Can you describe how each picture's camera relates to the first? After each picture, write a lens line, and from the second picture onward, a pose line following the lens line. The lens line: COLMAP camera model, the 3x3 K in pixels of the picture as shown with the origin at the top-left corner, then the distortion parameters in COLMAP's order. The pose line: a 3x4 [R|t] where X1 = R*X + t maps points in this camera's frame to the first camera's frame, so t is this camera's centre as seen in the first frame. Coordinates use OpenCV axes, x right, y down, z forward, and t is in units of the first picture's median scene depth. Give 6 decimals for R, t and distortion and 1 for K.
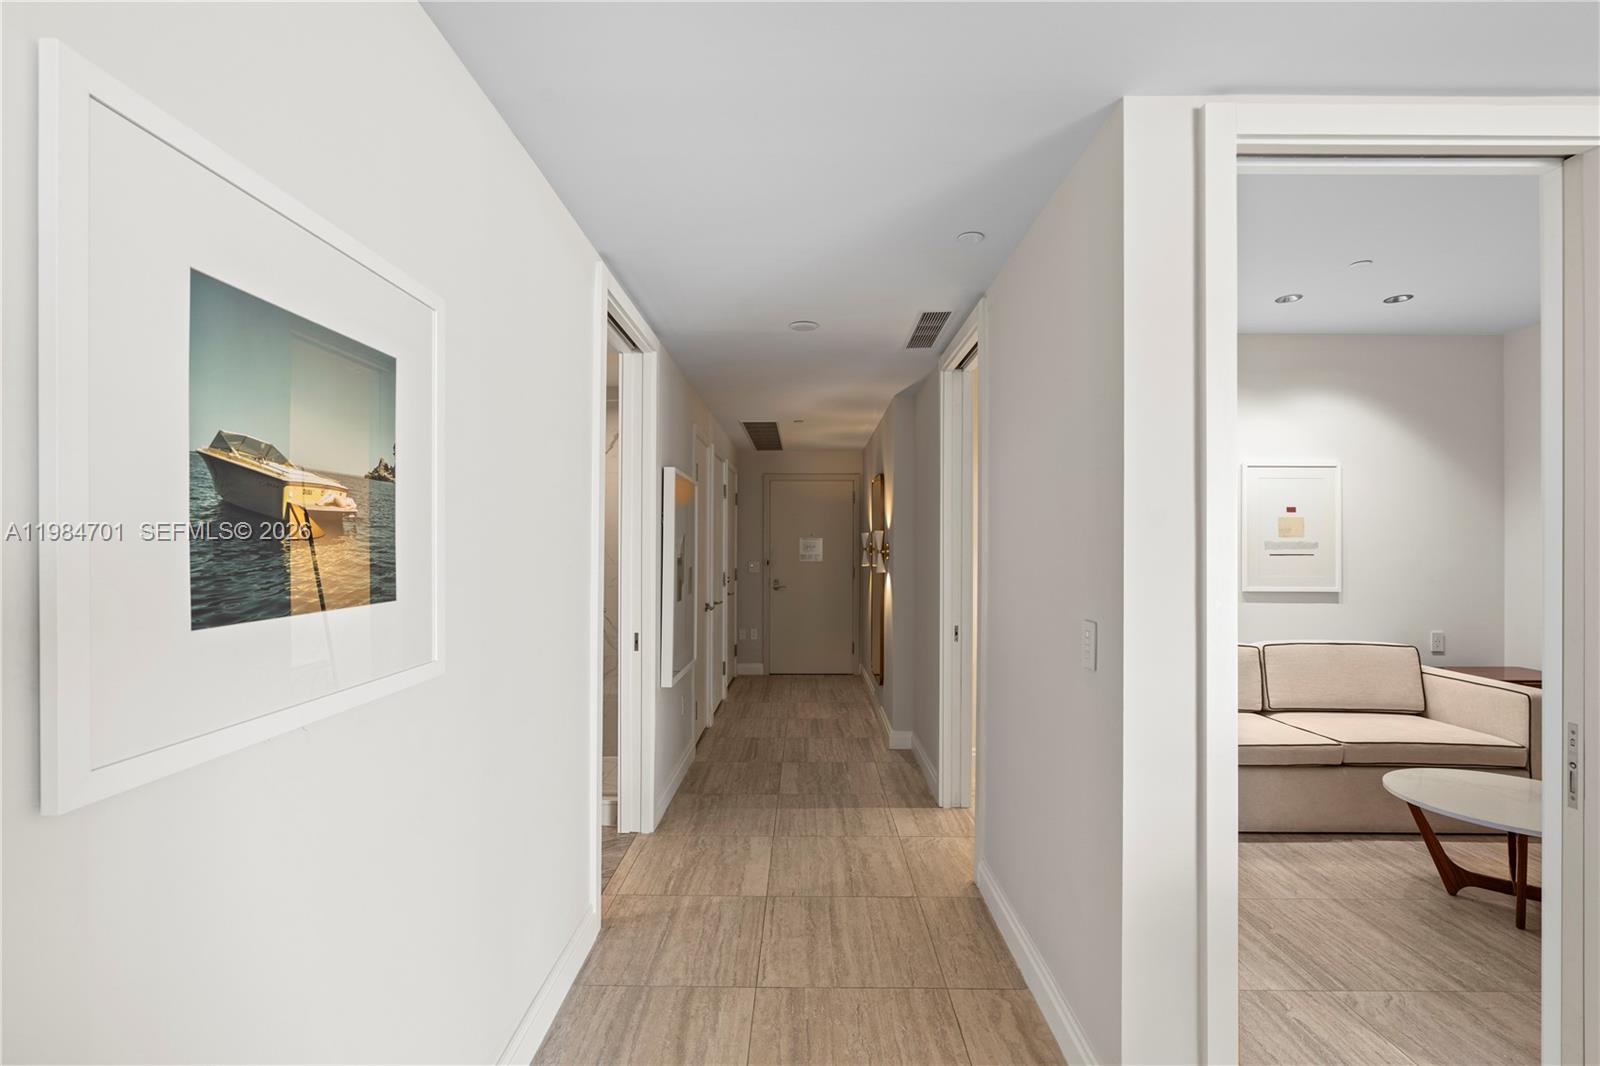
lens RADIAL K [[726.7, 0, 807.2], [0, 726.7, 542.6], [0, 0, 1]] dist [-0.002881, 0.000728]
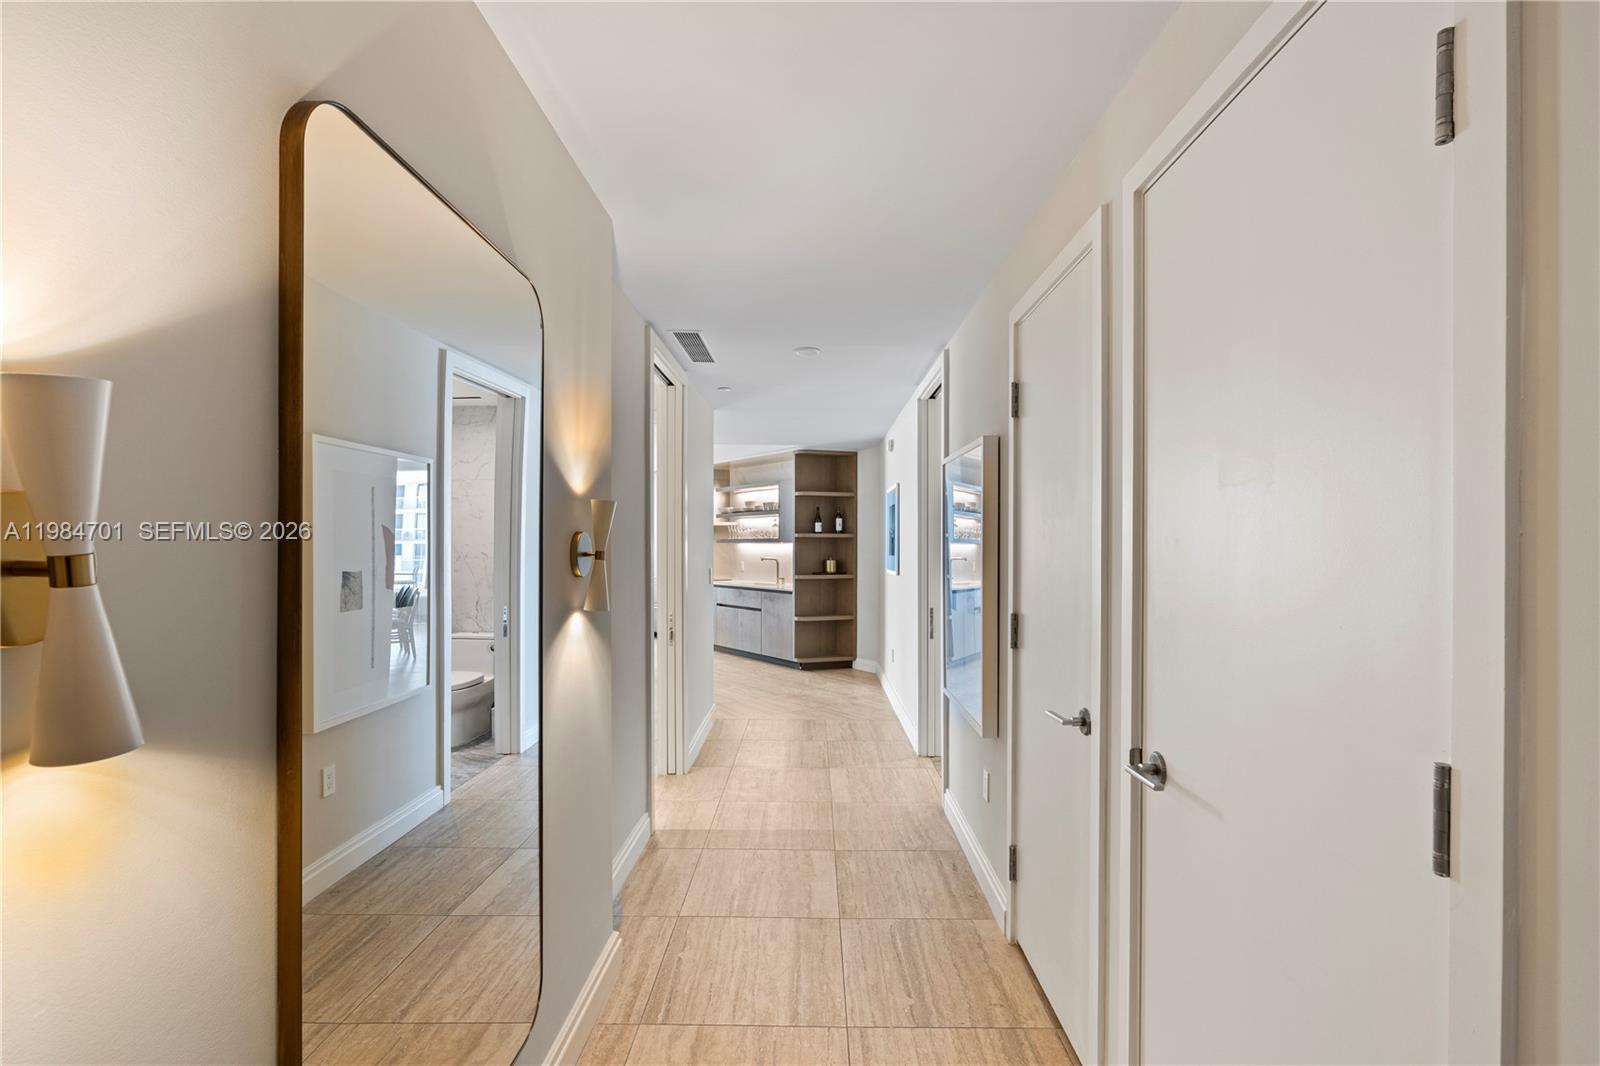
lens RADIAL K [[726.7, 0, 807.2], [0, 726.7, 542.6], [0, 0, 1]] dist [-0.002881, 0.000728]
pose [[-0.999962, -0.002383, 0.008393, -0.015771], [-0.002426, 0.999984, -0.005018, 0.009425], [-0.008381, -0.005038, -0.999952, 1.908698]]
